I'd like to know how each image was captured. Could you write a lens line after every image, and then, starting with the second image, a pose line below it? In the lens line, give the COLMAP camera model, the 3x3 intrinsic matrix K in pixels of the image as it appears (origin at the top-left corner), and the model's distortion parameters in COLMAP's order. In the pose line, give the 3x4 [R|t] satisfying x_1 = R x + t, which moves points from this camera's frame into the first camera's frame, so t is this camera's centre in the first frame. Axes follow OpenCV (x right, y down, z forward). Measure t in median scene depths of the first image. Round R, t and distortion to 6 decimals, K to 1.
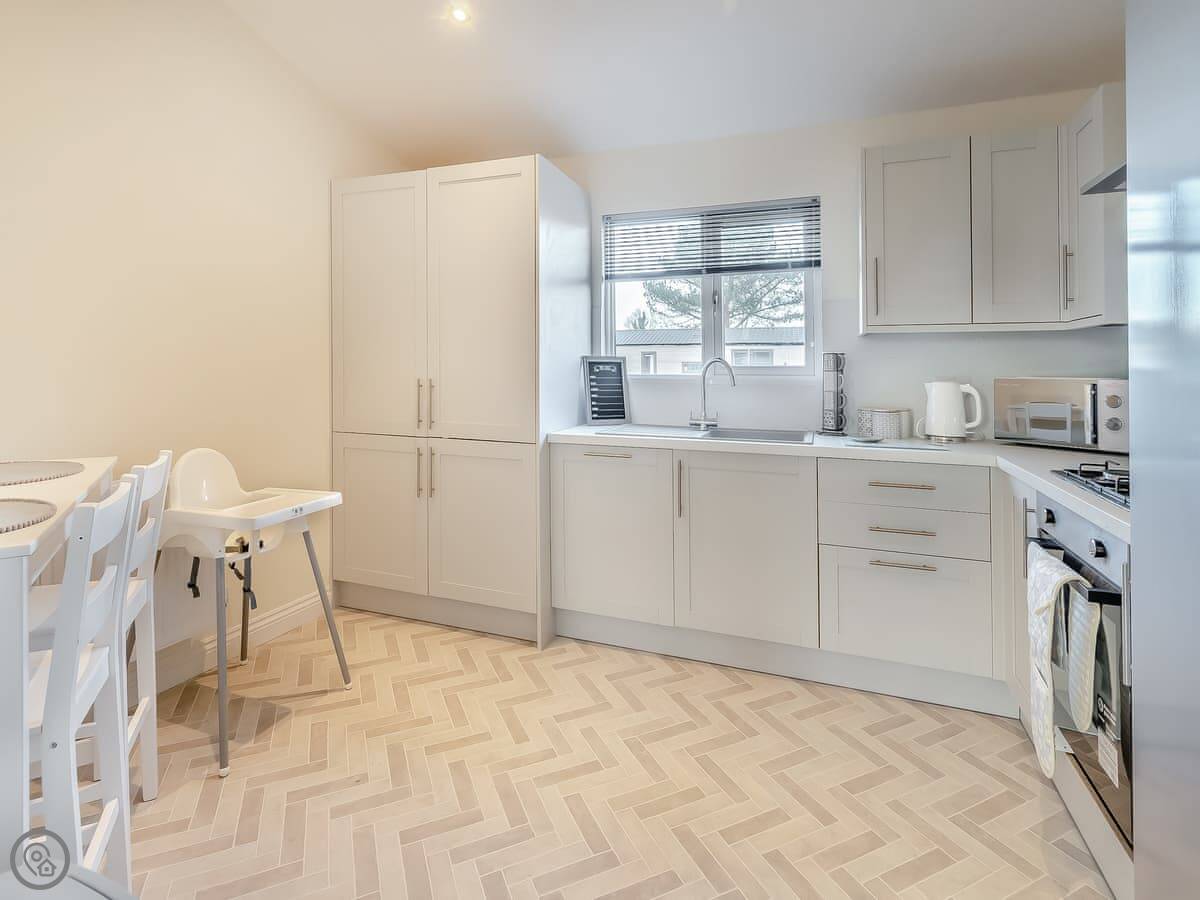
lens RADIAL K [[566.8, 0, 594.9], [0, 566.8, 442.0], [0, 0, 1]] dist [0.001123, -0.000264]
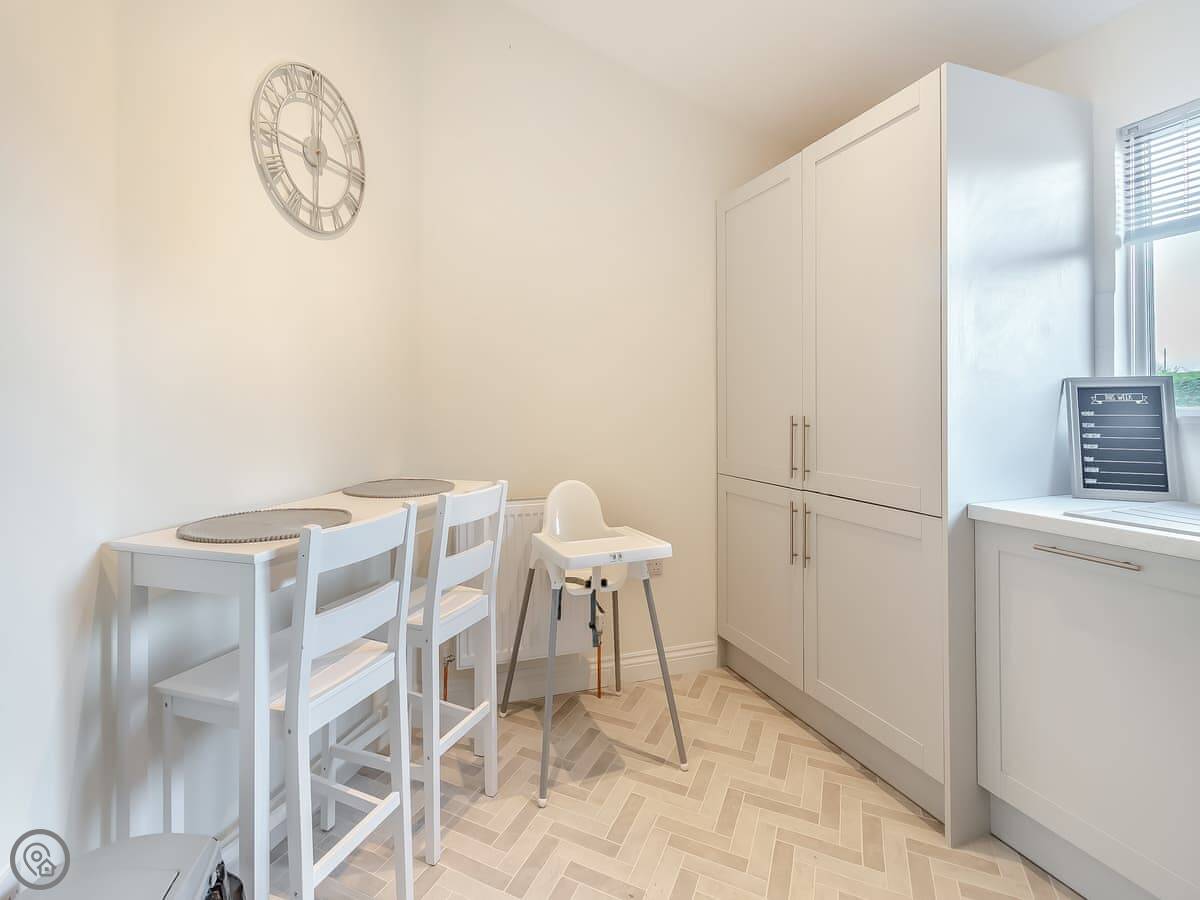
lens RADIAL K [[578.0, 0, 592.7], [0, 578.0, 442.4], [0, 0, 1]] dist [-0.000827, -0.000243]
pose [[0.651760, 0.037204, -0.757512, 0.119921], [-0.089292, 0.995614, -0.027929, -0.026077], [0.753150, 0.085843, 0.652224, 0.257755]]
